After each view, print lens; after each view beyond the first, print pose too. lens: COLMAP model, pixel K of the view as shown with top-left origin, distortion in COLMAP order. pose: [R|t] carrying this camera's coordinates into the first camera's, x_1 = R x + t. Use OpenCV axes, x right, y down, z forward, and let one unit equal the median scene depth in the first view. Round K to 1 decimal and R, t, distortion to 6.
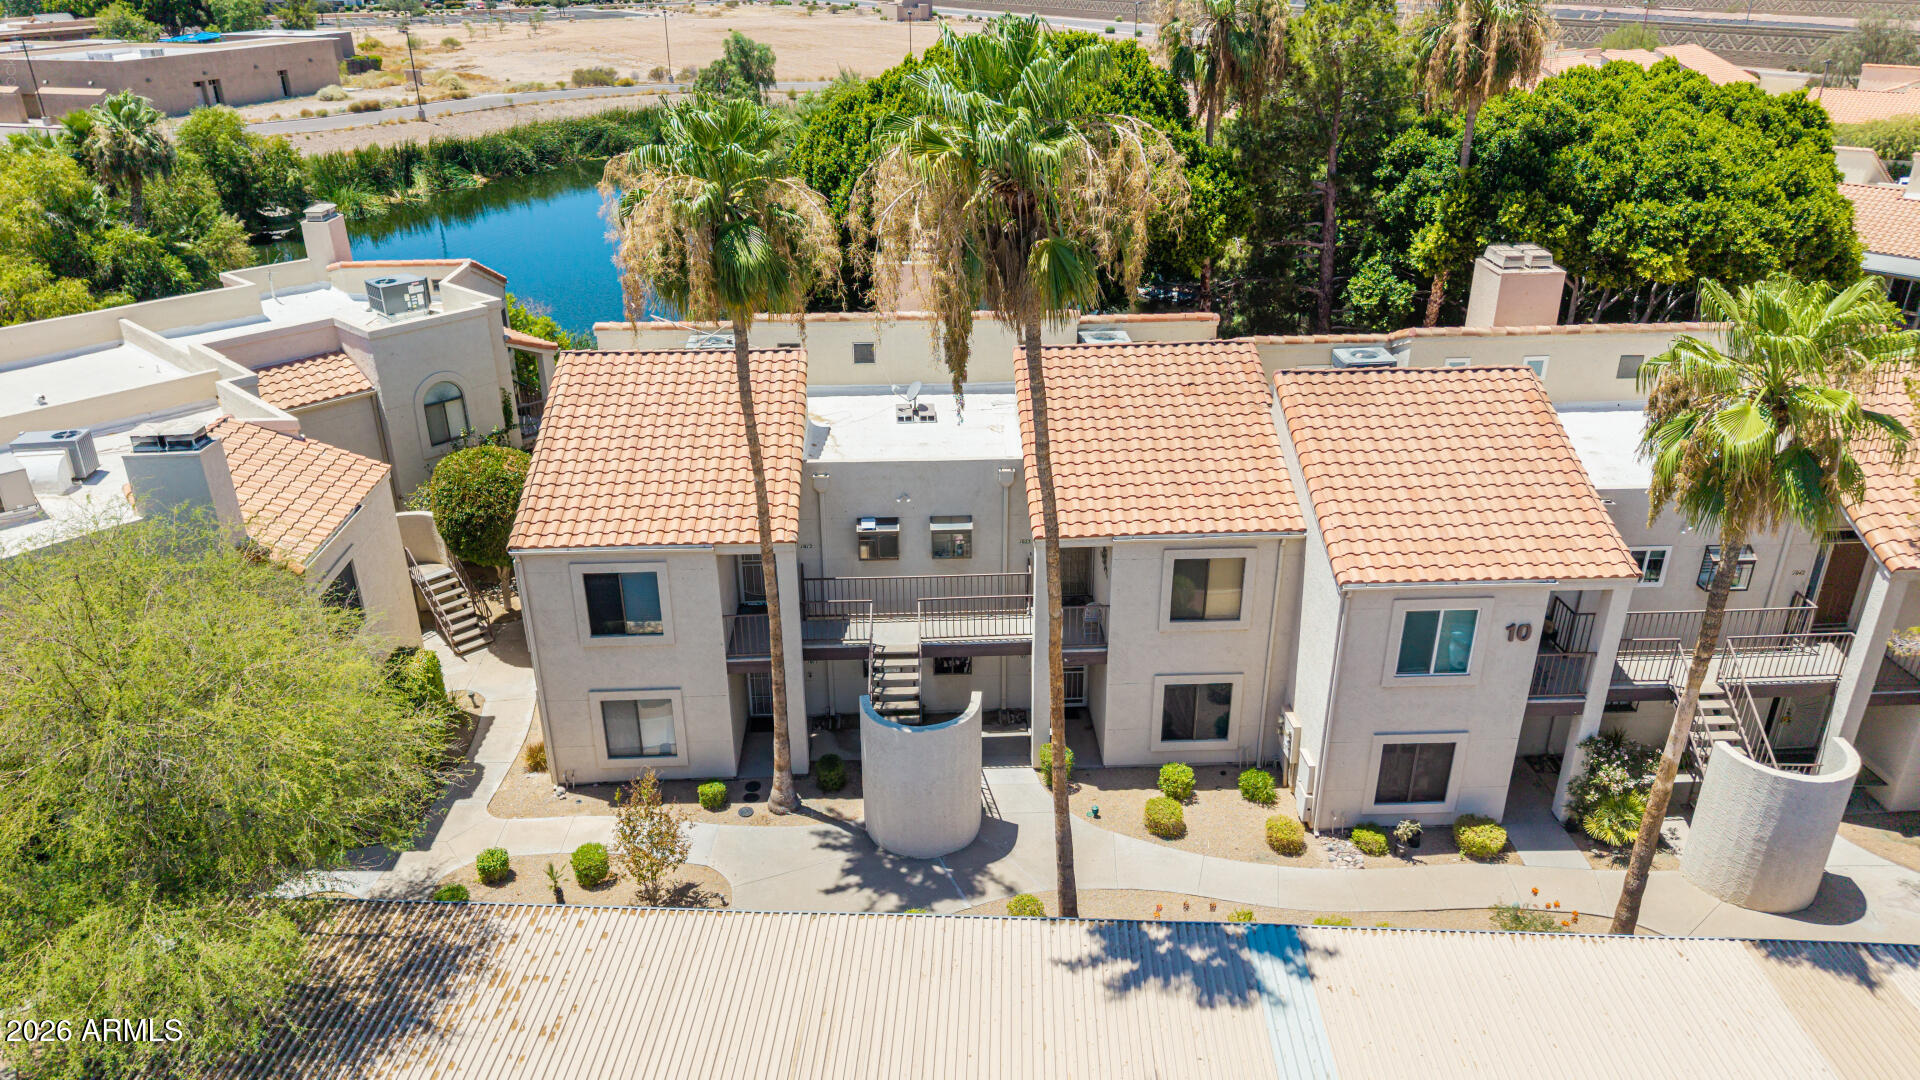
lens RADIAL K [[1275.2, 0, 963.5], [0, 1275.2, 537.8], [0, 0, 1]] dist [0.065302, -0.102785]
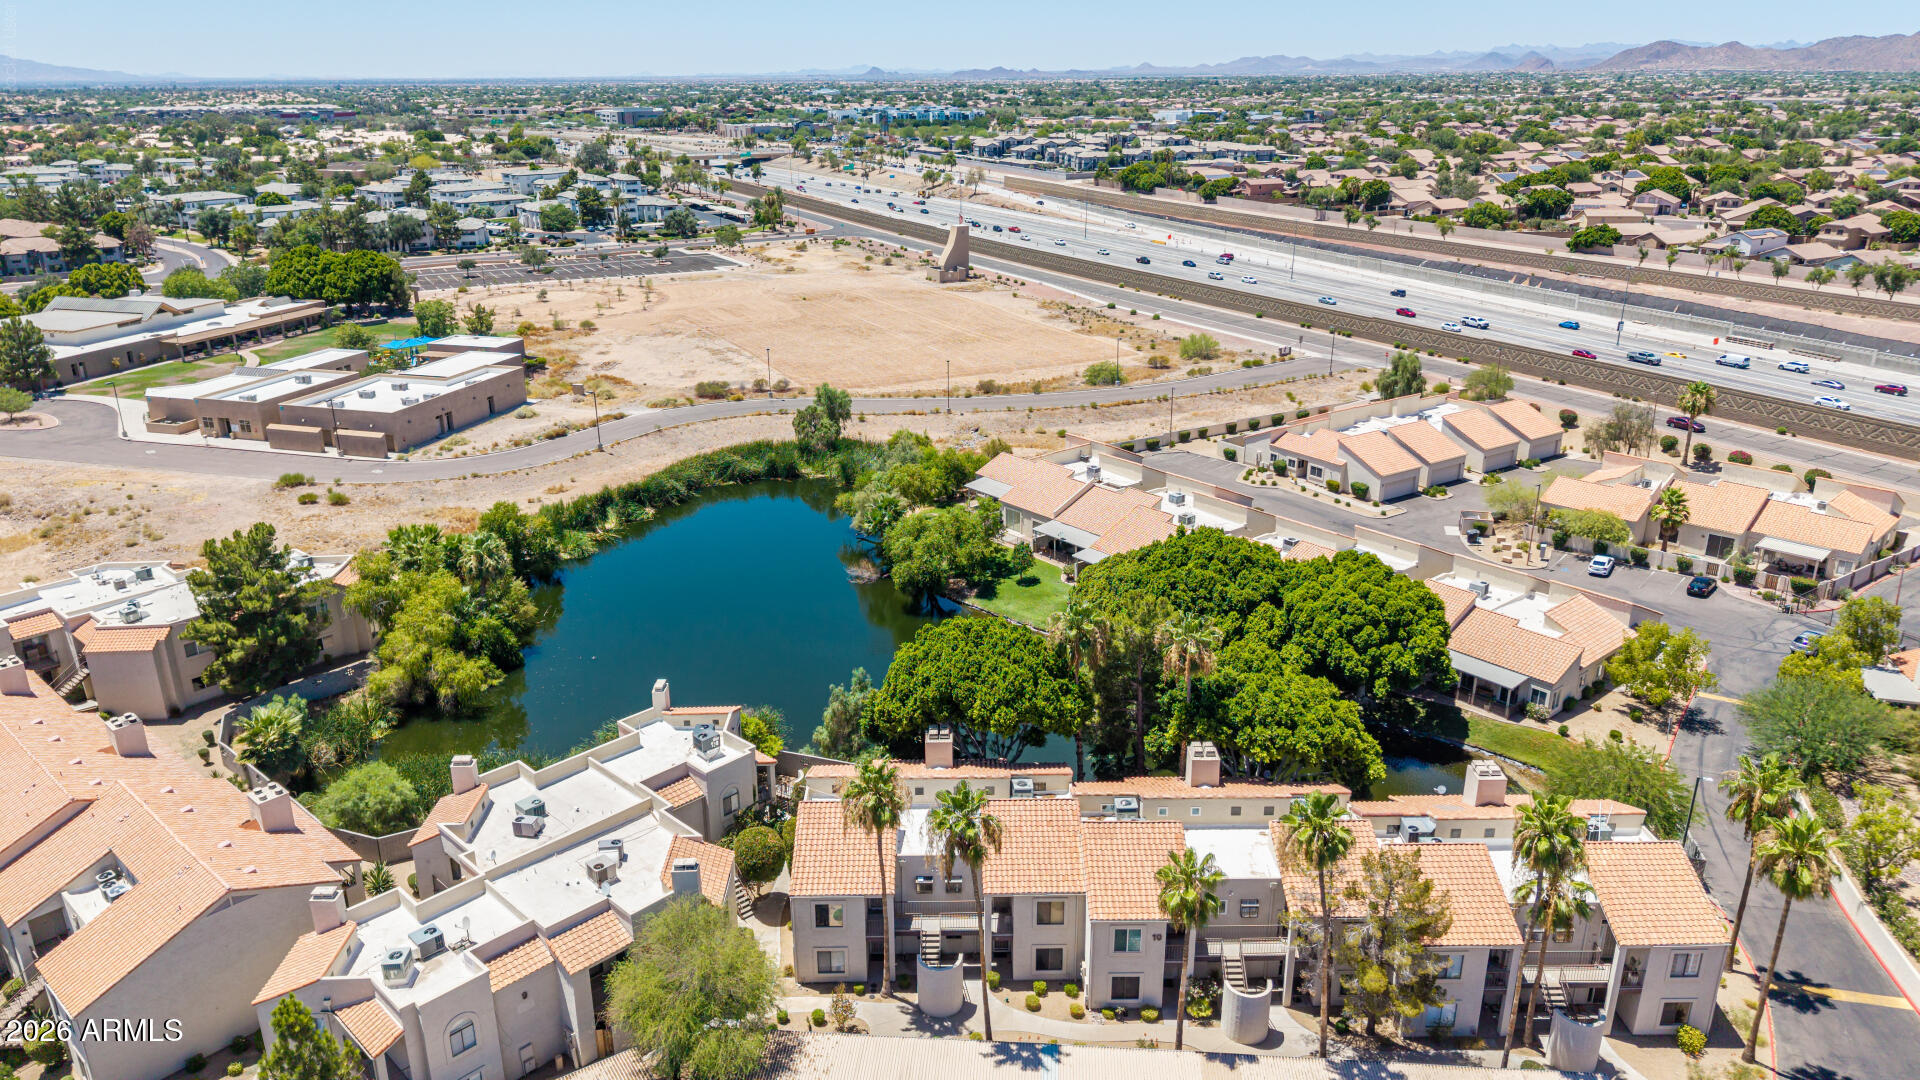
lens RADIAL K [[1275.2, 0, 963.5], [0, 1275.2, 537.8], [0, 0, 1]] dist [0.065302, -0.102785]
pose [[0.999542, 0.012525, -0.027532, 0.074124], [-0.014940, 0.995888, -0.089350, -0.475939], [0.026299, 0.089721, 0.995620, -1.648059]]
